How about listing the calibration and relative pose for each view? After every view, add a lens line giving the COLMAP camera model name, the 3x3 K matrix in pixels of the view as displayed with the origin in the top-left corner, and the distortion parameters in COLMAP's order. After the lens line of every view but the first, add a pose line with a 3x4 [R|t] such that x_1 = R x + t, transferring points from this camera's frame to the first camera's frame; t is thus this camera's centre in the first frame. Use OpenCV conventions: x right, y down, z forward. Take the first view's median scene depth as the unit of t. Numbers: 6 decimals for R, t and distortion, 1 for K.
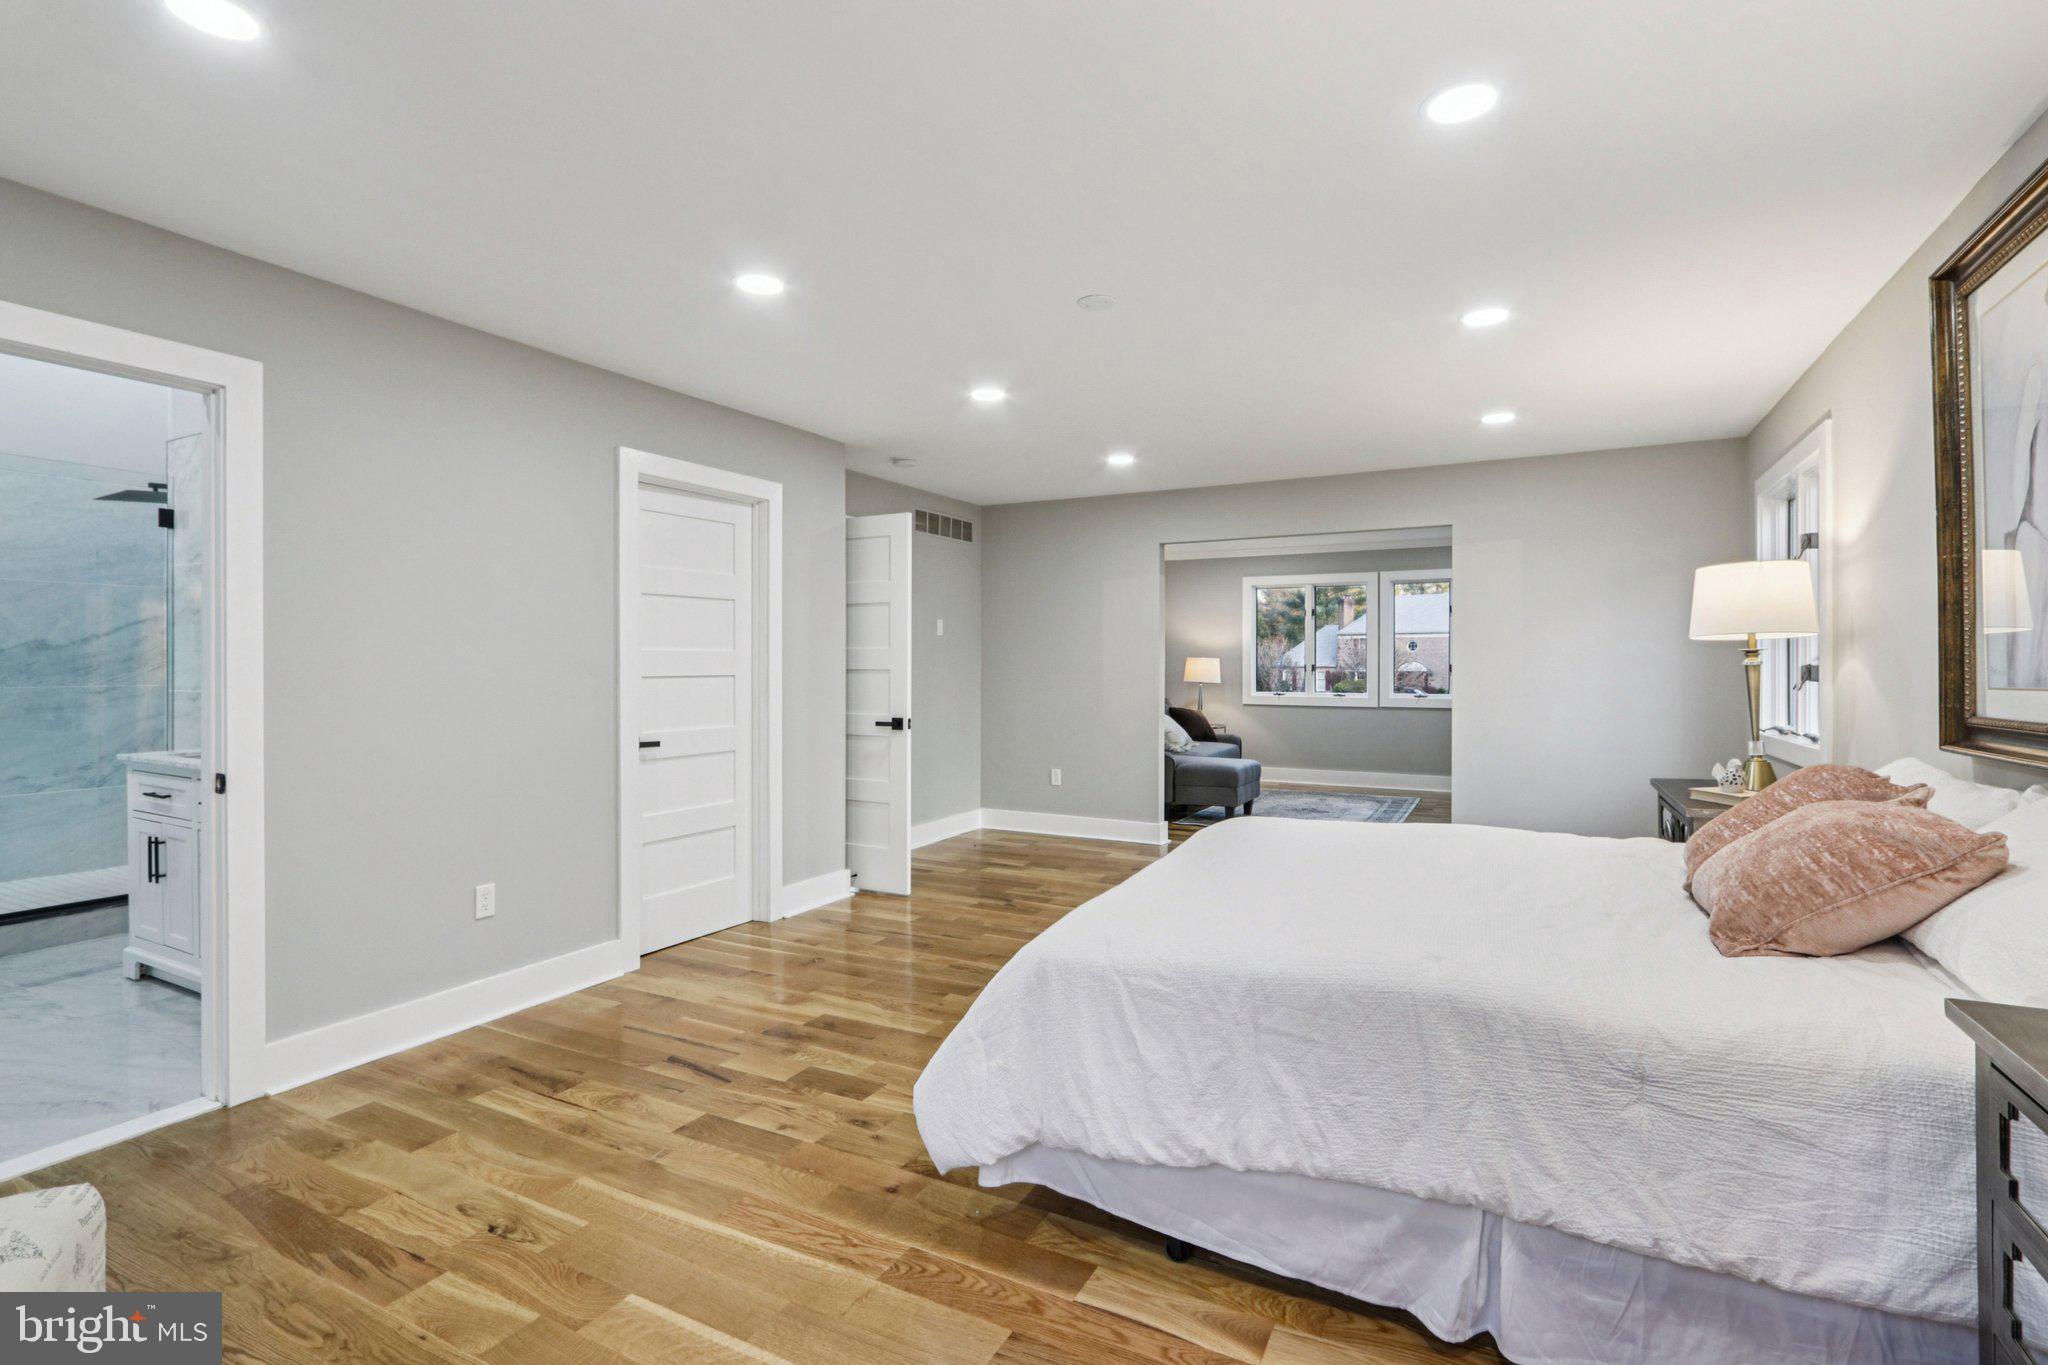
lens RADIAL K [[977.7, 0, 1023.9], [0, 977.7, 650.1], [0, 0, 1]] dist [-0.000506, 0.000244]
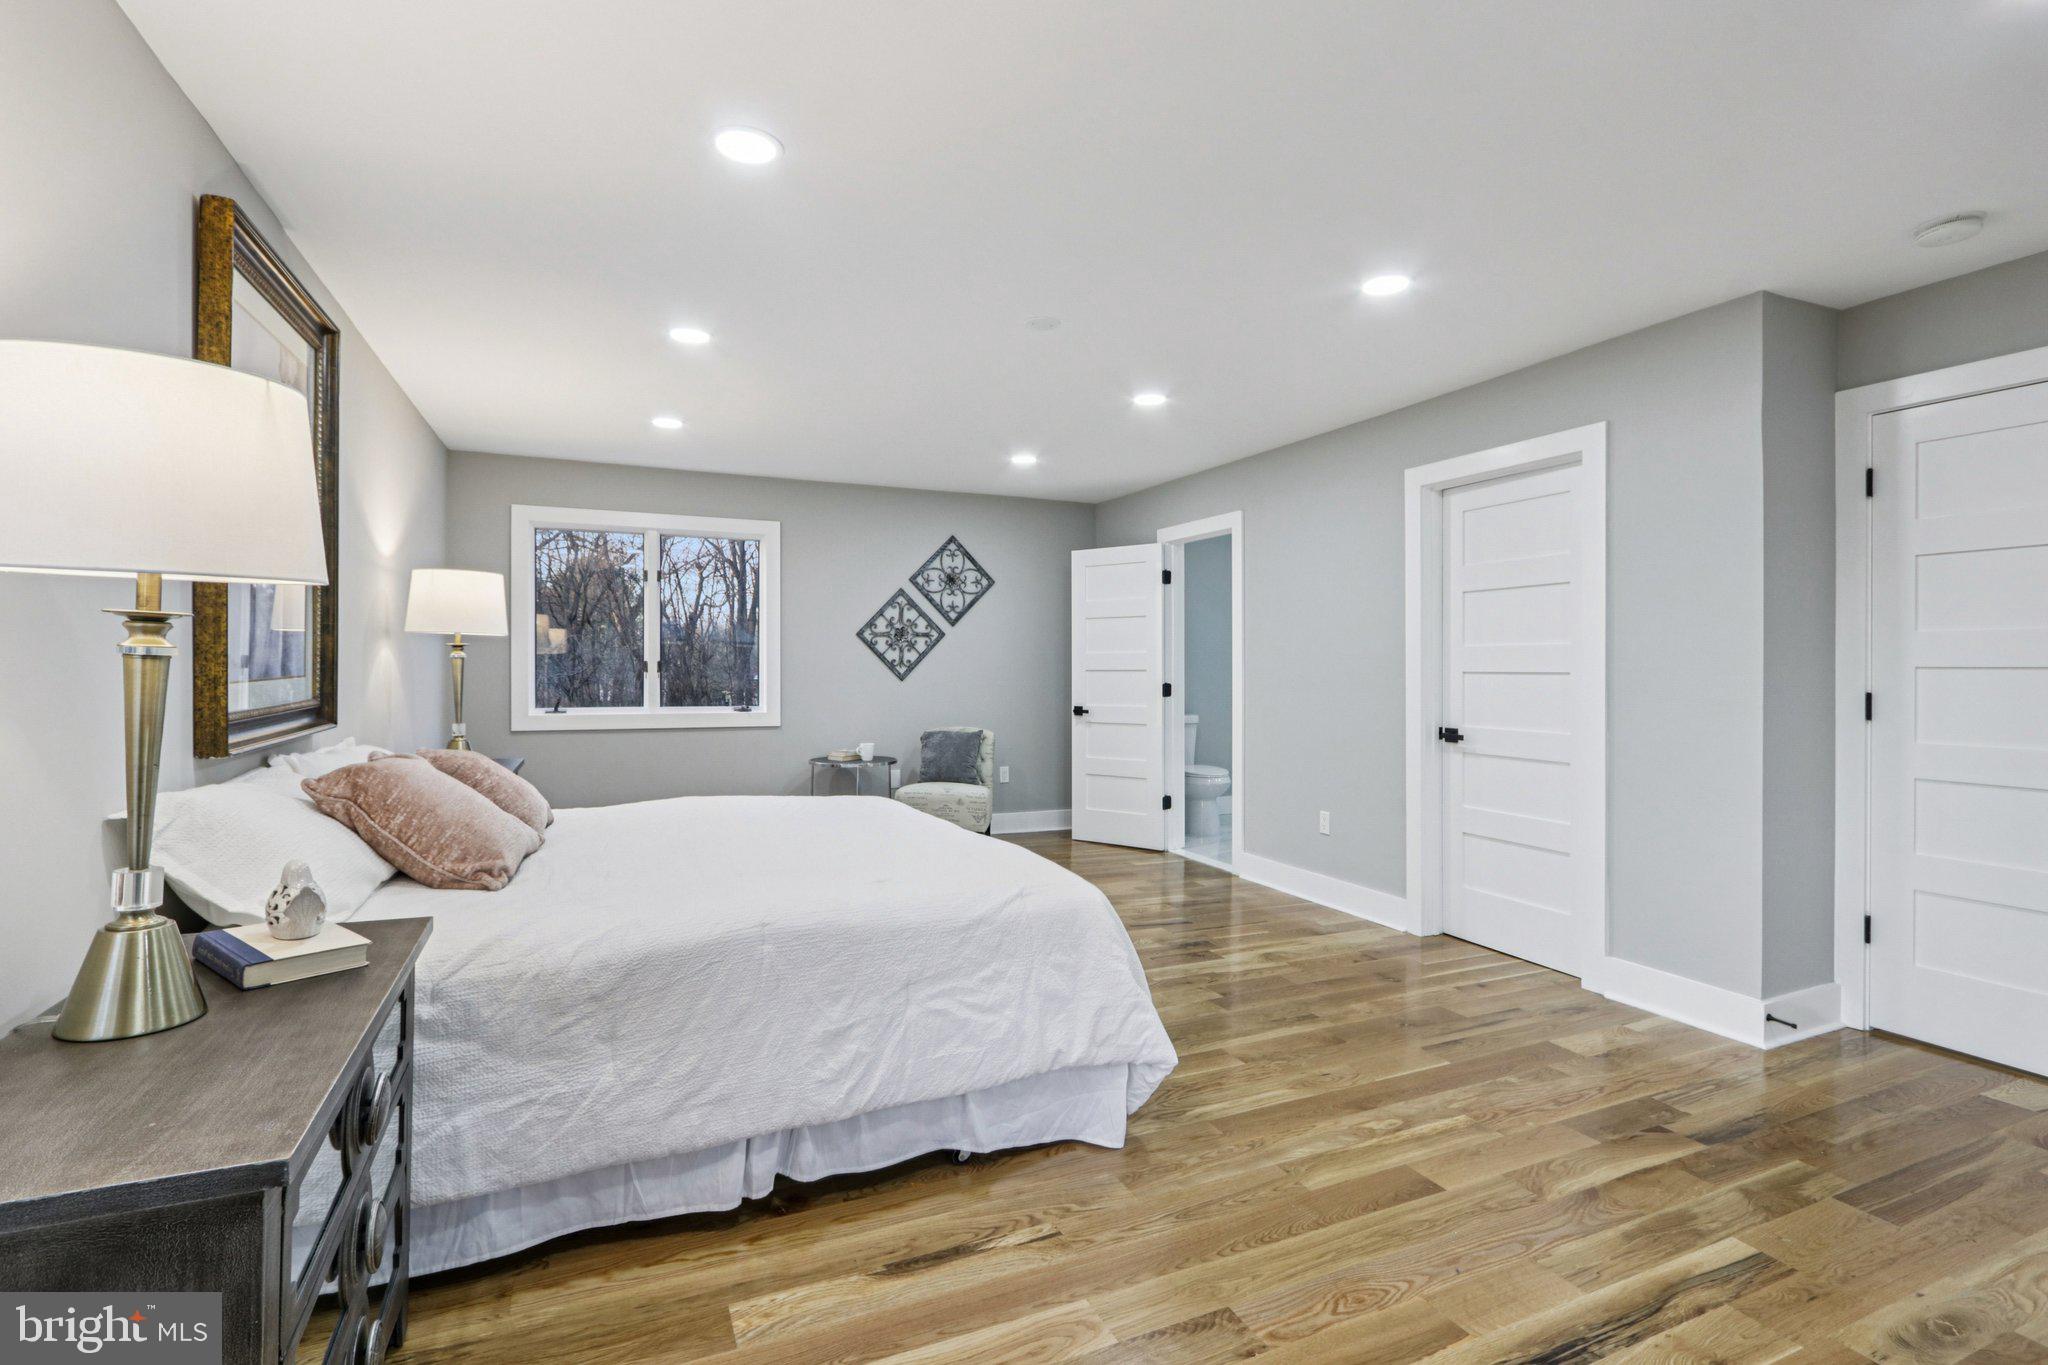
lens RADIAL K [[962.7, 0, 1016.9], [0, 962.7, 667.2], [0, 0, 1]] dist [-0.001700, 0.000339]
pose [[-0.629582, 0.002674, -0.776930, 0.757773], [0.011861, 0.999911, -0.006170, 0.023970], [0.776844, -0.013099, -0.629557, 1.368377]]
